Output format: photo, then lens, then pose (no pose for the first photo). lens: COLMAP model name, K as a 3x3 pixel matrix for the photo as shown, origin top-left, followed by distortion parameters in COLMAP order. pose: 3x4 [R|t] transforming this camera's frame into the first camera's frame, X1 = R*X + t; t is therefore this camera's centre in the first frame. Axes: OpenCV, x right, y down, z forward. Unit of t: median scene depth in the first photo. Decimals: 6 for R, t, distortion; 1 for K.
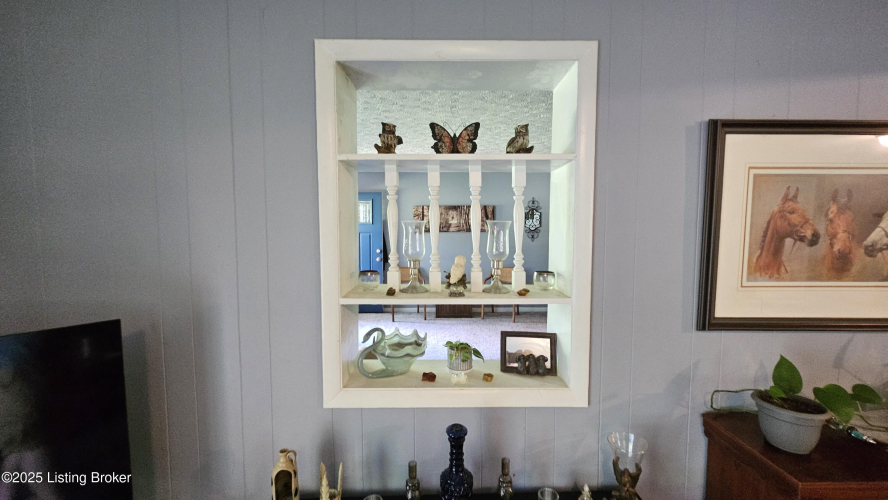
lens RADIAL K [[364.9, 0, 443.6], [0, 364.9, 243.1], [0, 0, 1]] dist [0.002914, -0.000298]
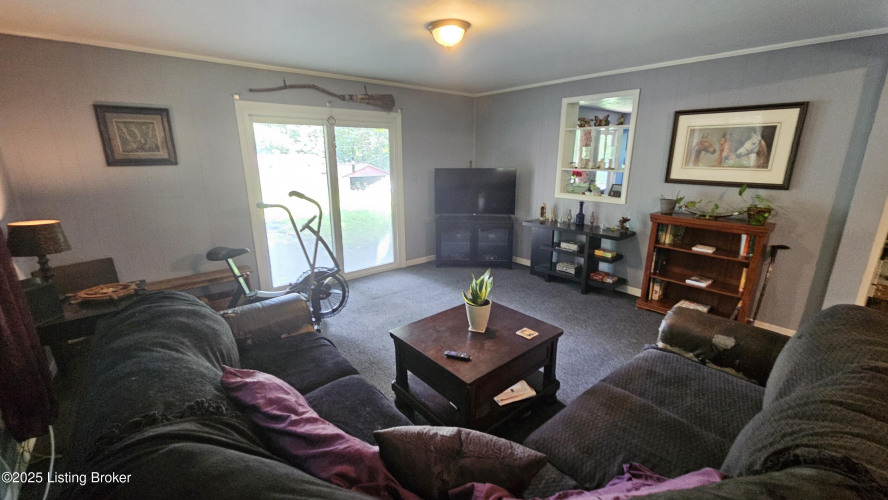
lens RADIAL K [[364.9, 0, 445.8], [0, 364.9, 249.8], [0, 0, 1]] dist [0.002914, -0.000298]
pose [[0.651066, 0.195609, -0.733383, 1.877566], [-0.050954, 0.975306, 0.214900, 0.225466], [0.757309, -0.102546, 0.644955, -2.445205]]
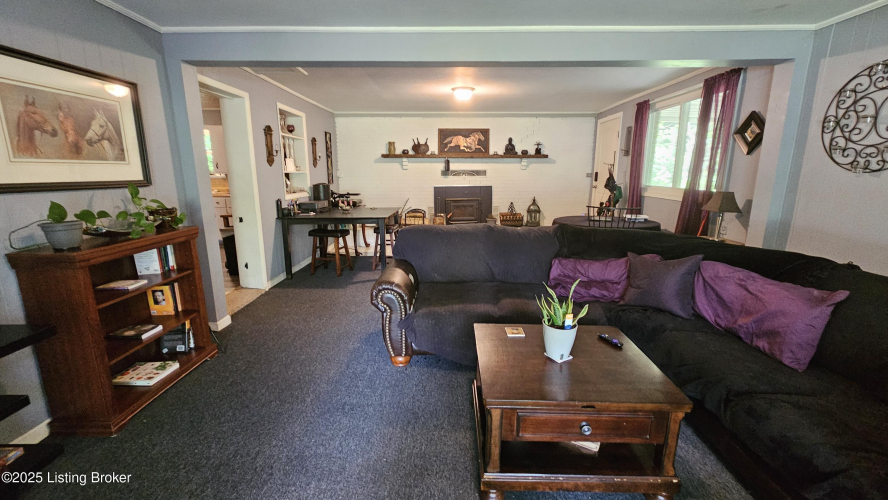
lens RADIAL K [[364.9, 0, 448.3], [0, 364.9, 245.5], [0, 0, 1]] dist [0.002914, -0.000298]
pose [[0.019715, -0.205822, 0.978391, -0.656517], [0.065026, 0.976773, 0.204171, 0.261857], [-0.997689, 0.059595, 0.032641, -0.780013]]
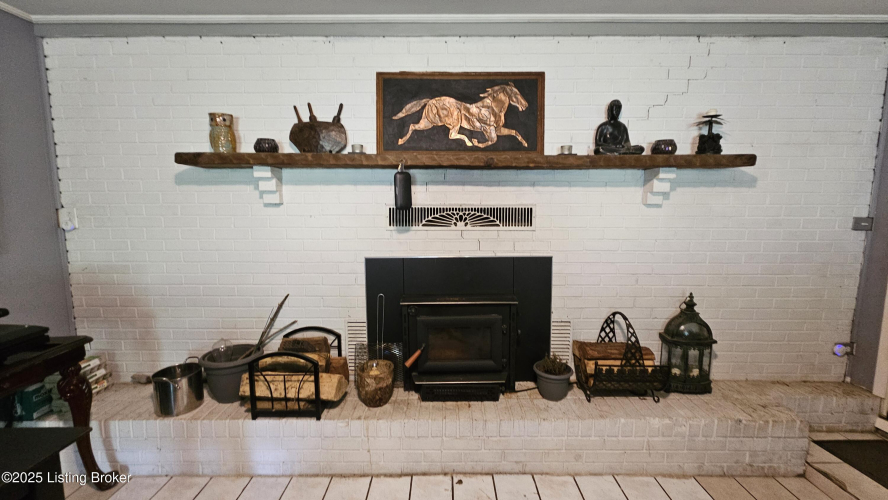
lens RADIAL K [[364.9, 0, 447.3], [0, 364.9, 247.5], [0, 0, 1]] dist [0.002914, -0.000298]
pose [[0.011715, -0.112825, 0.993546, 3.347412], [0.063334, 0.991703, 0.111869, 0.283476], [-0.997924, 0.061615, 0.018763, -0.861813]]
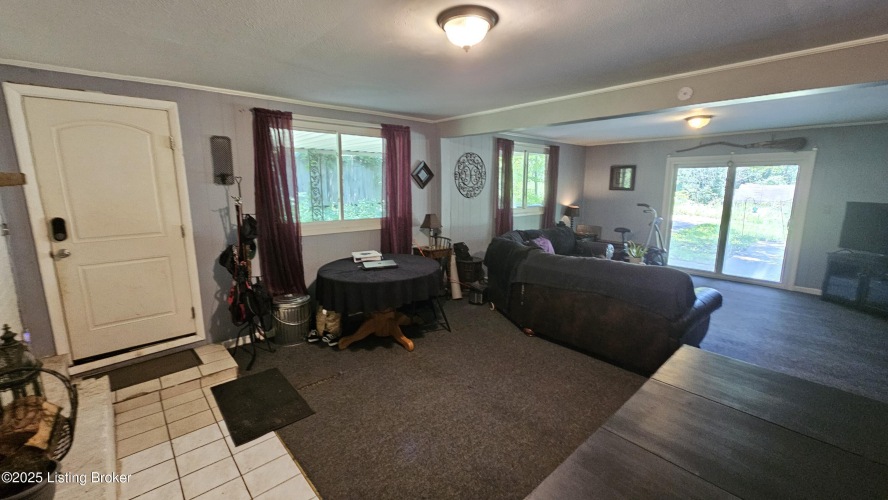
lens RADIAL K [[364.9, 0, 439.9], [0, 364.9, 244.9], [0, 0, 1]] dist [0.002914, -0.000298]
pose [[-0.758565, 0.107794, -0.642619, 4.618909], [-0.045396, 0.975082, 0.217148, 0.020247], [0.650014, 0.193893, -0.734770, 0.280571]]
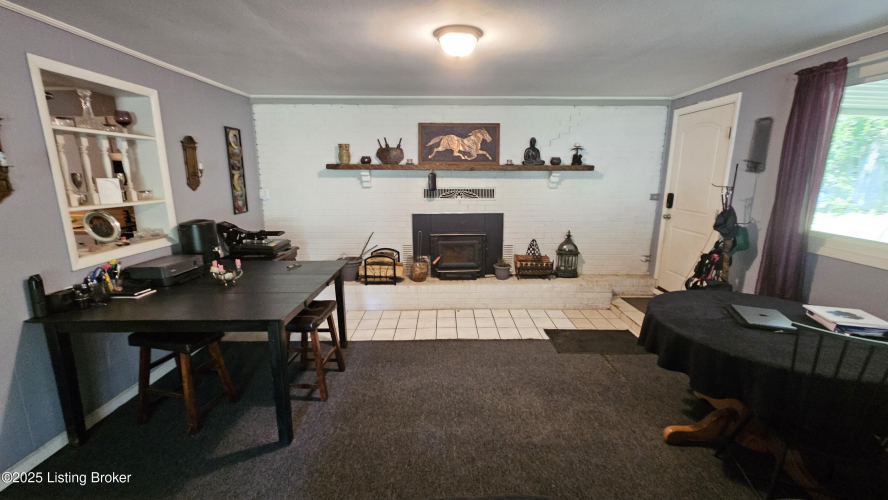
lens RADIAL K [[364.9, 0, 448.7], [0, 364.9, 245.5], [0, 0, 1]] dist [0.002914, -0.000298]
pose [[0.005531, -0.204170, 0.978920, 1.483696], [0.062584, 0.977086, 0.203434, 0.099508], [-0.998024, 0.060139, 0.018182, -0.834912]]
